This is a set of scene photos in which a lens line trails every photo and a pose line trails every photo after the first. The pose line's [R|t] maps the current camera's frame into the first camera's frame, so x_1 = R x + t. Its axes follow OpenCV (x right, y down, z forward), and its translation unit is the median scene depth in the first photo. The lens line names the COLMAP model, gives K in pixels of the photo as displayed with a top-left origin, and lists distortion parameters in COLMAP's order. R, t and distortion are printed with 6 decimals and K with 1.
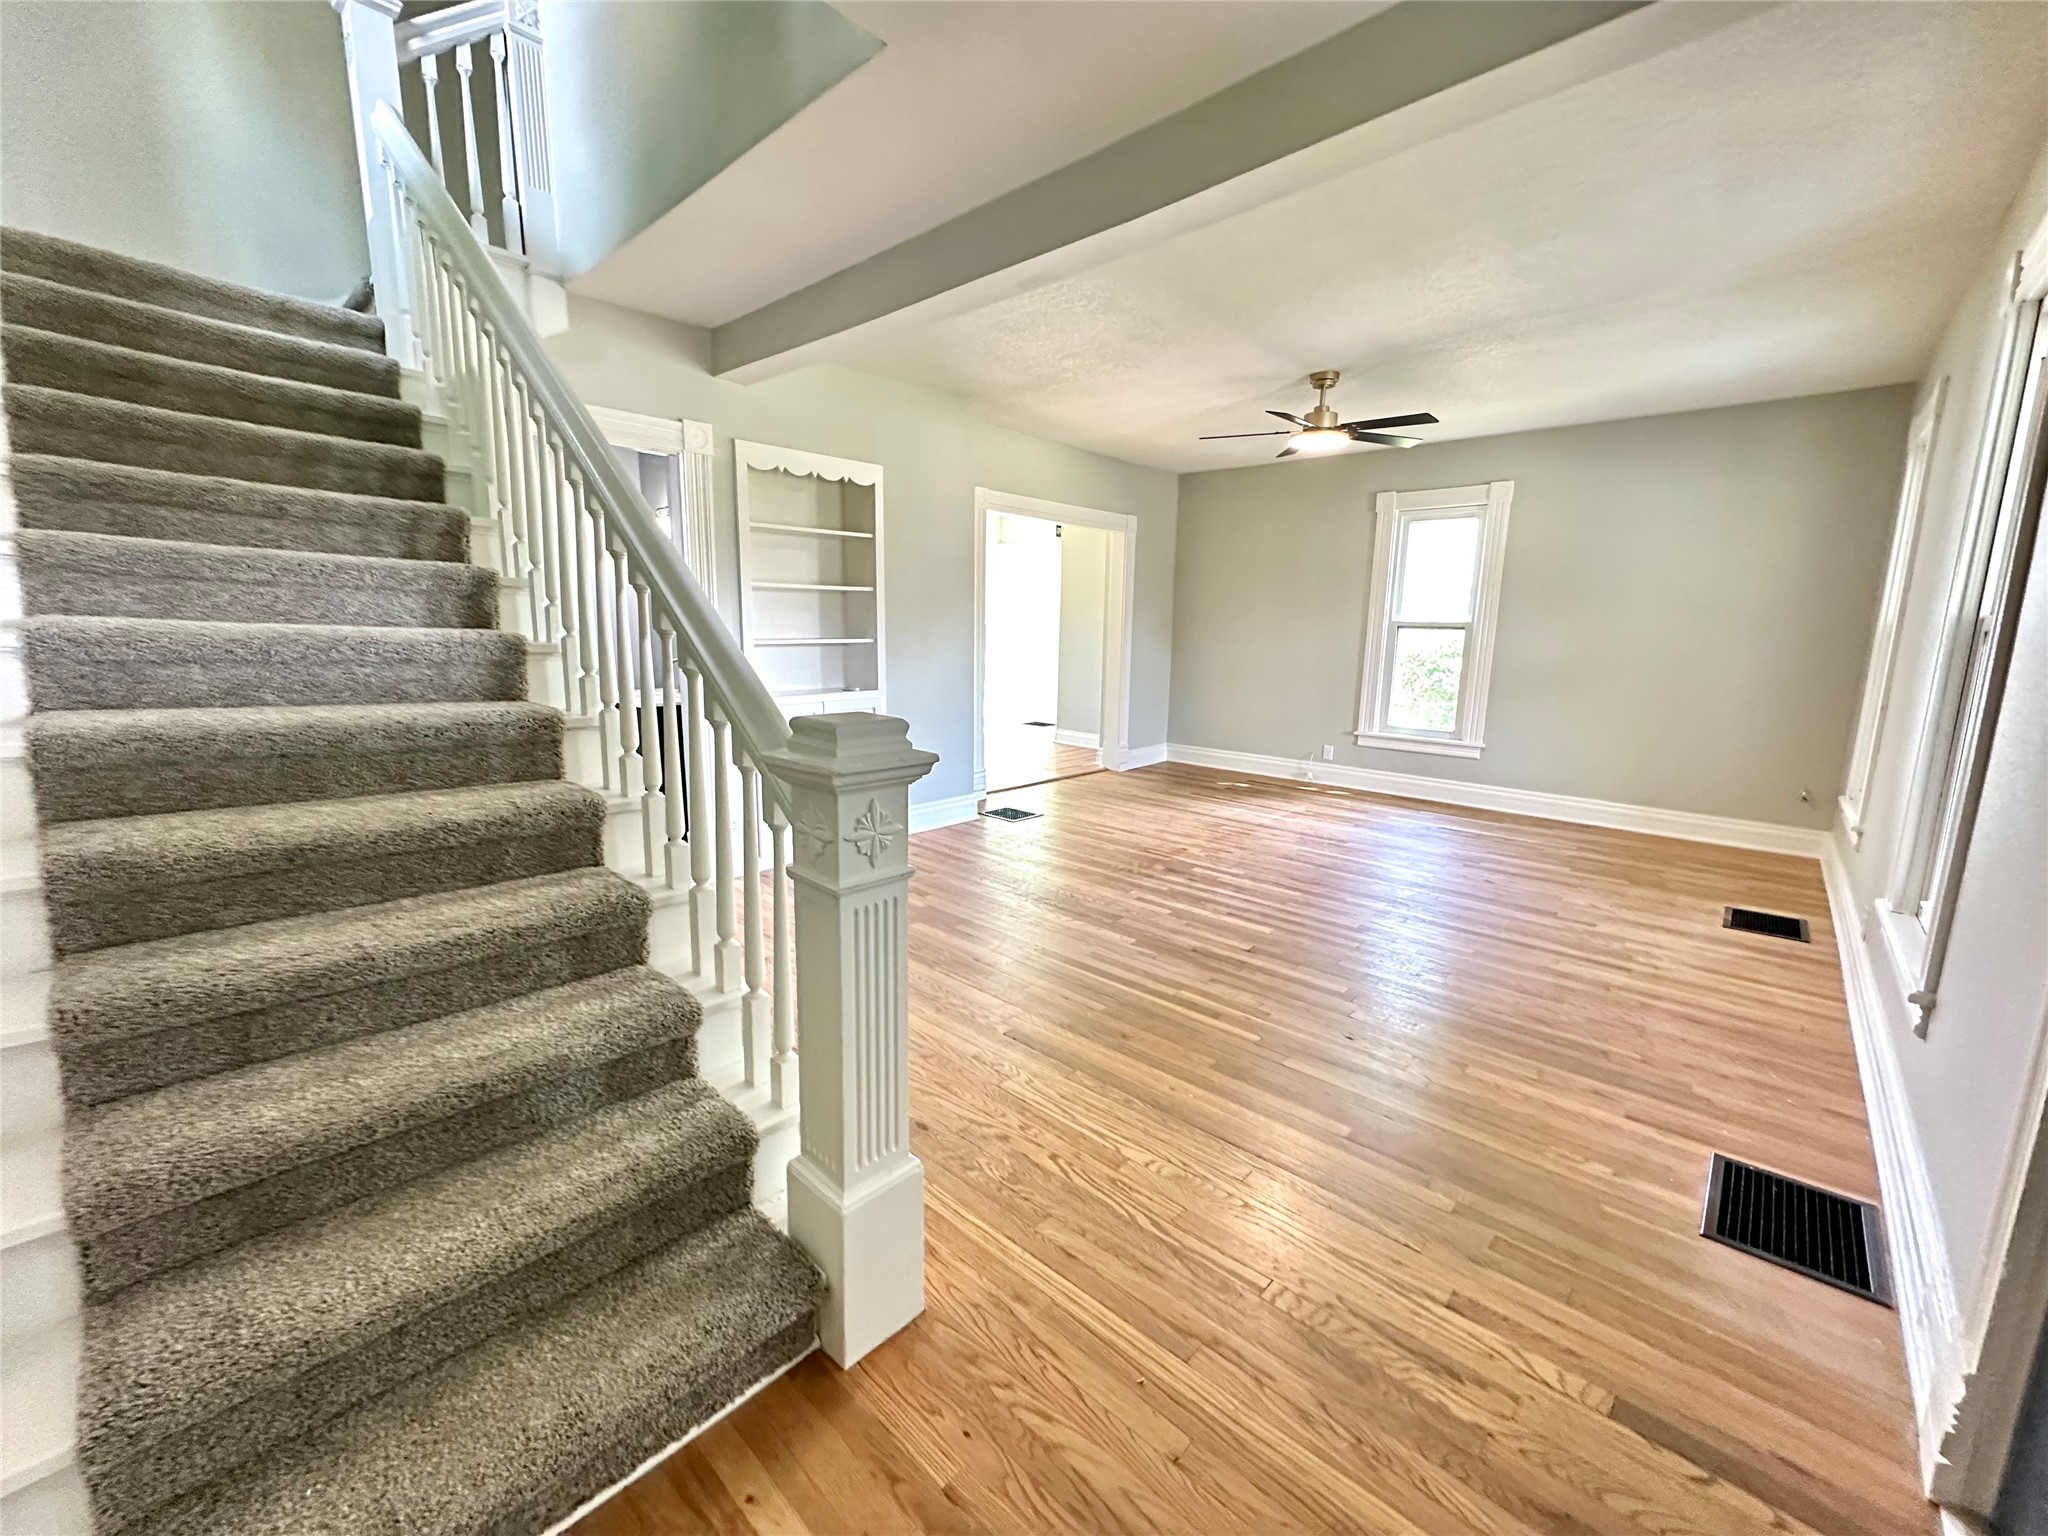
lens RADIAL K [[814.2, 0, 1023.4], [0, 814.2, 765.7], [0, 0, 1]] dist [-0.003745, -0.000118]
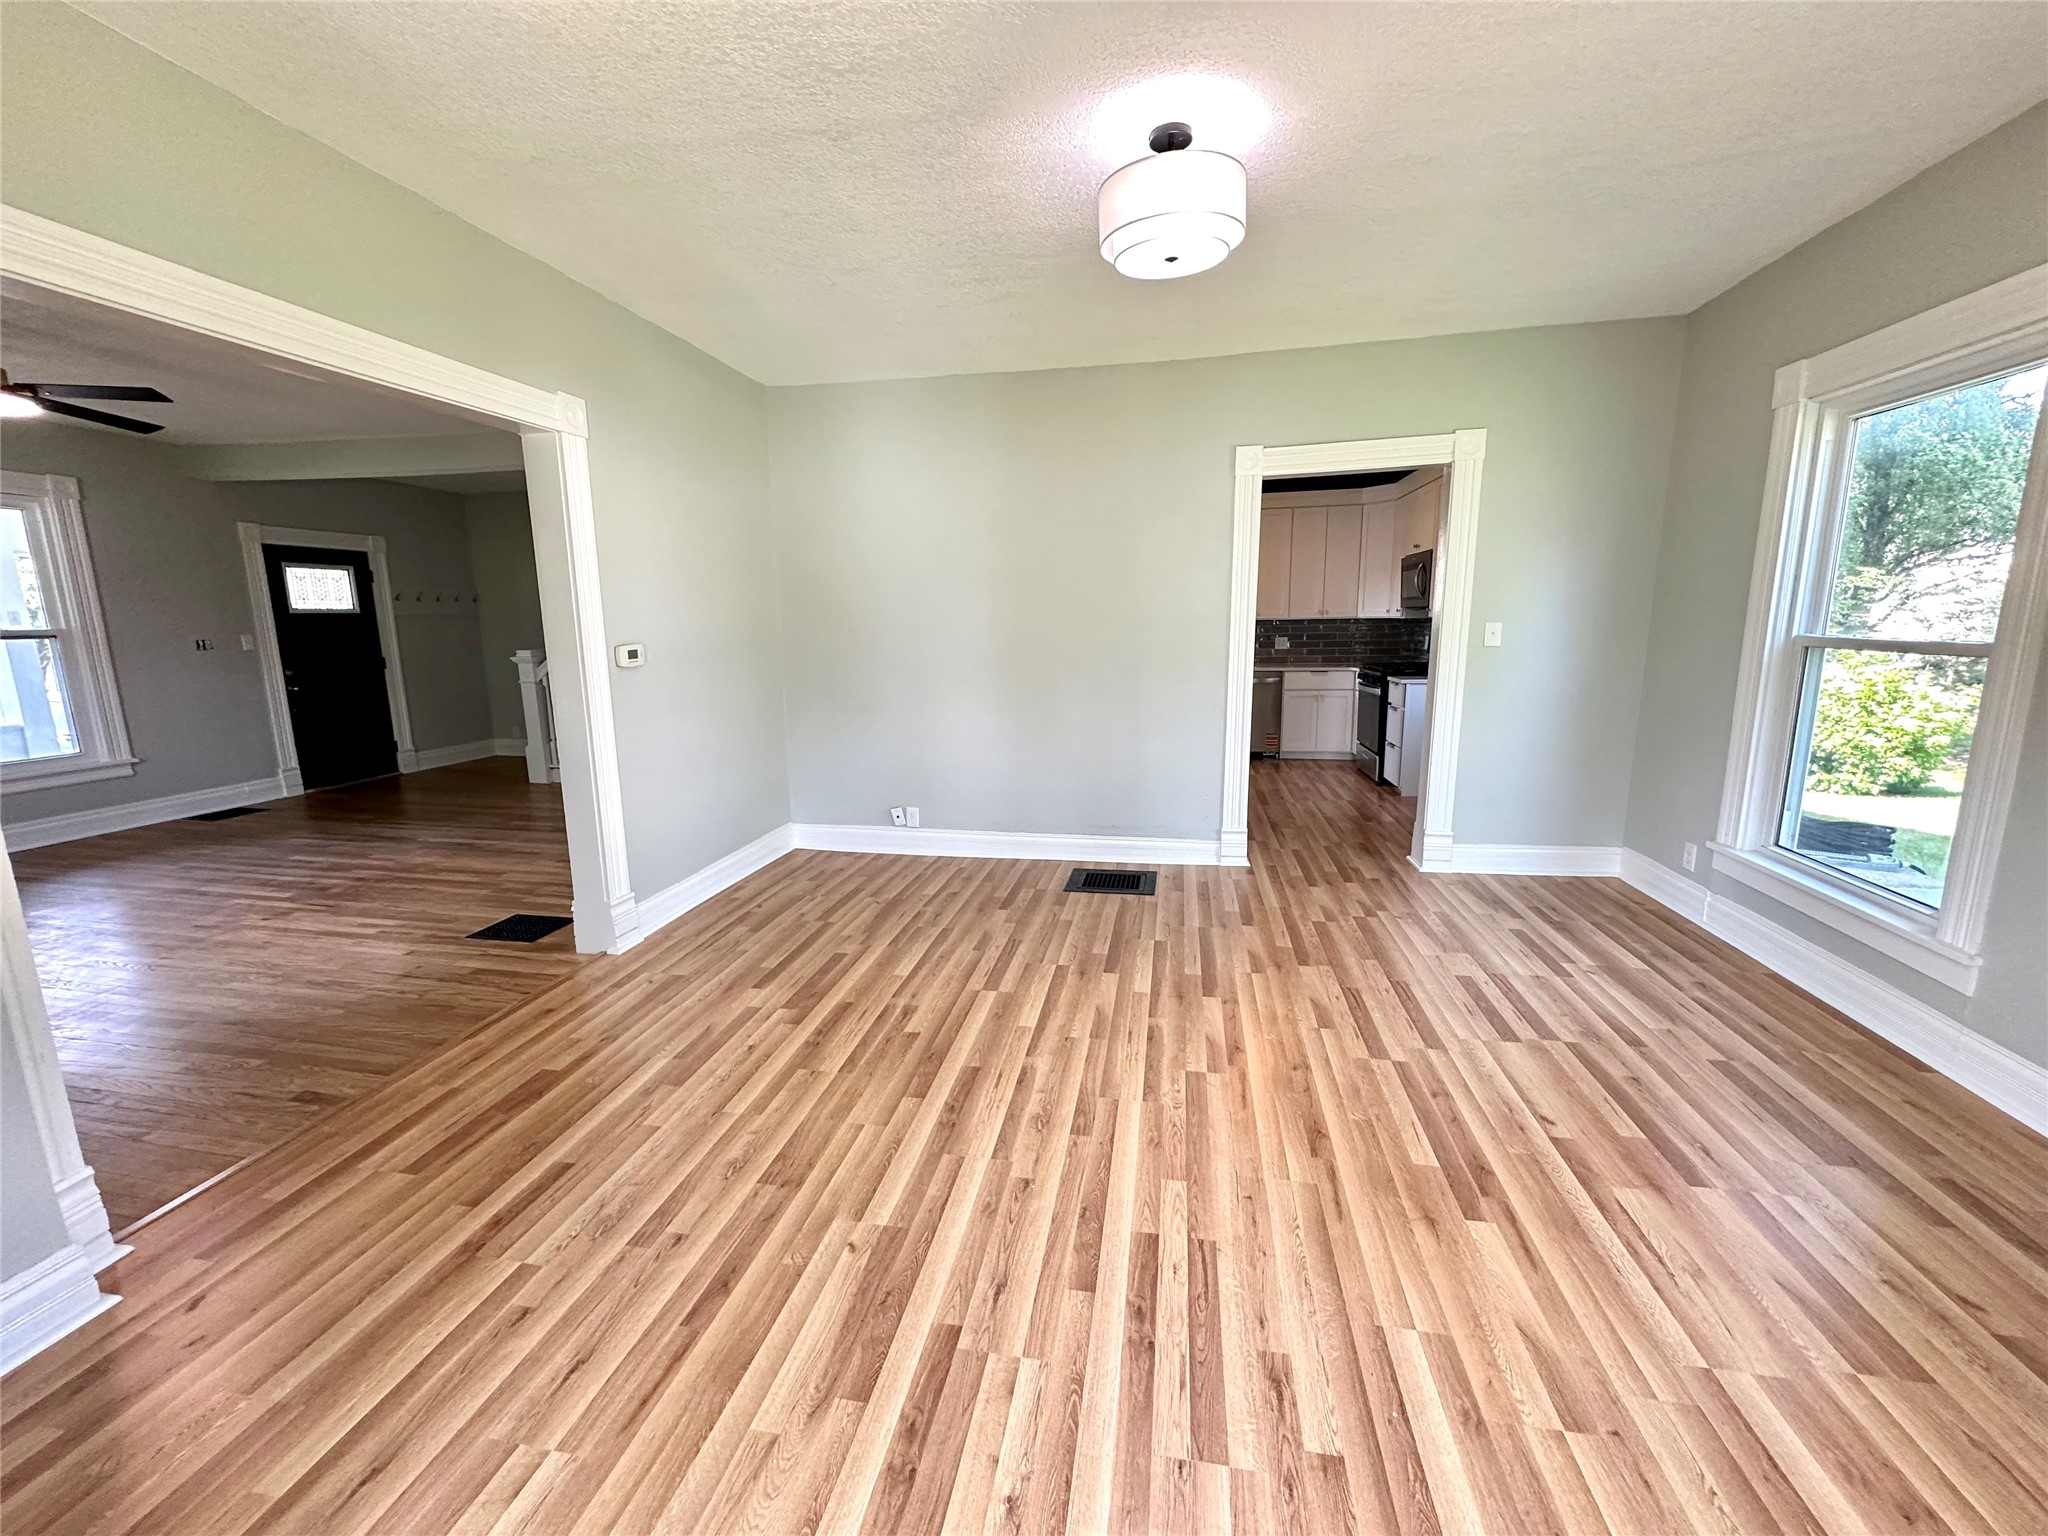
lens RADIAL K [[814.2, 0, 1023.4], [0, 814.2, 765.7], [0, 0, 1]] dist [-0.003745, -0.000118]
pose [[-0.846918, 0.084498, -0.524966, -0.034022], [-0.098347, 0.945365, 0.310826, -0.448075], [0.522549, 0.314873, -0.792337, 2.440398]]
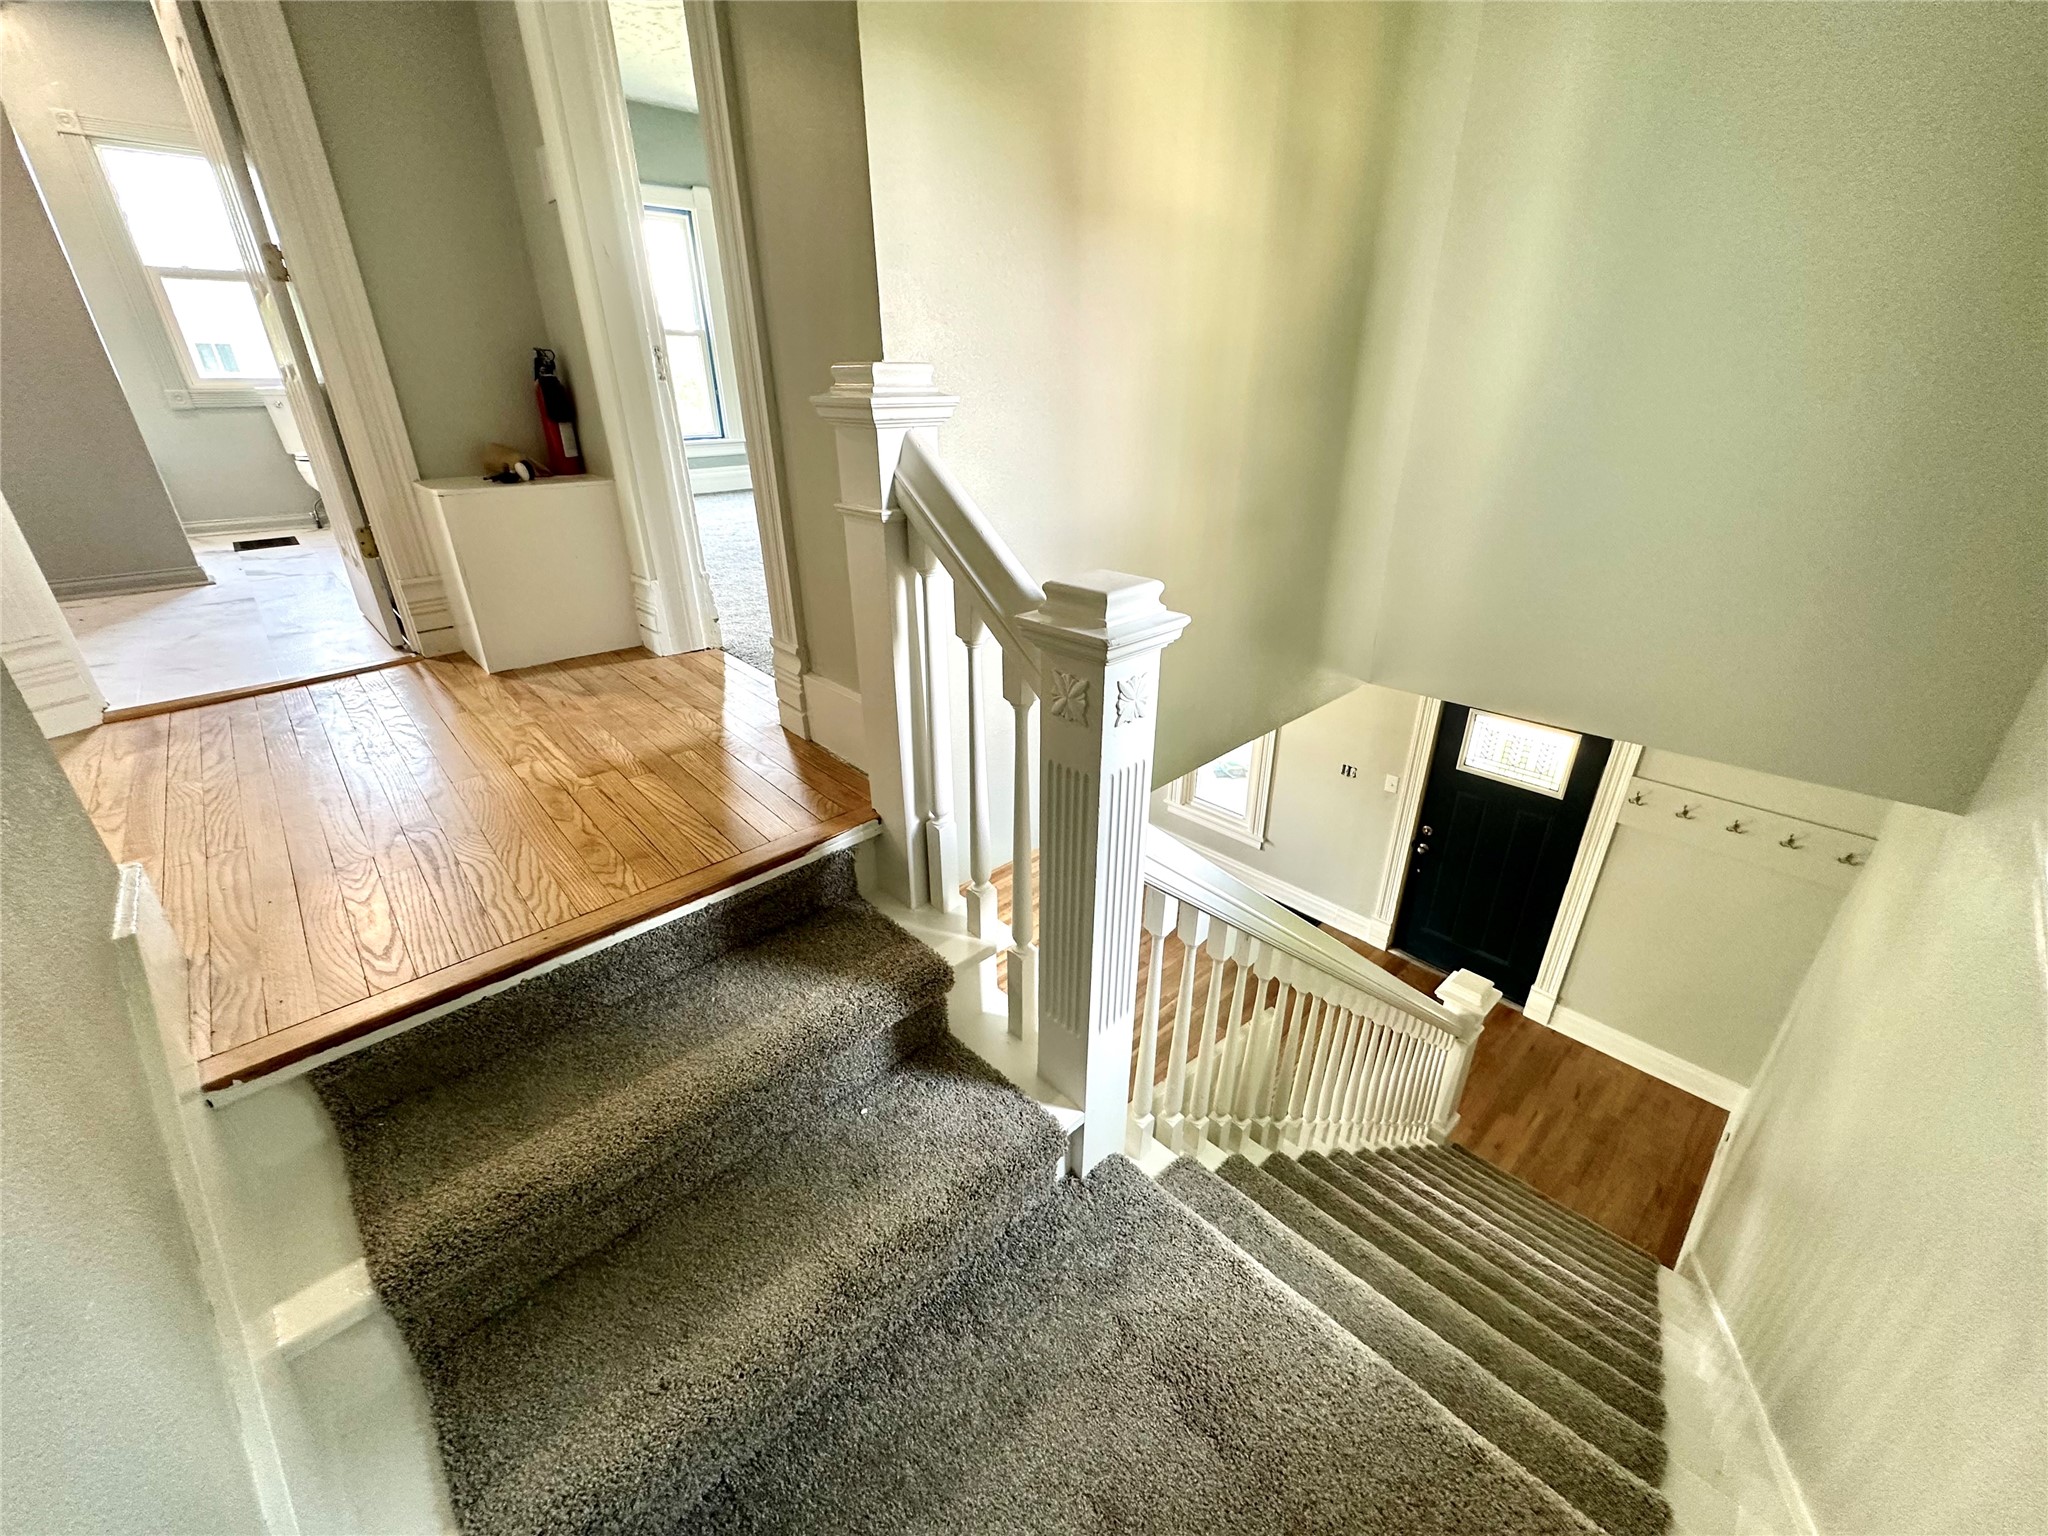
lens RADIAL K [[814.2, 0, 1023.4], [0, 814.2, 765.7], [0, 0, 1]] dist [-0.003745, -0.000118]
pose [[0.073059, -0.436097, 0.896929, -0.846492], [0.177083, 0.890715, 0.418651, -0.730529], [-0.981480, 0.128245, 0.142300, 0.724303]]
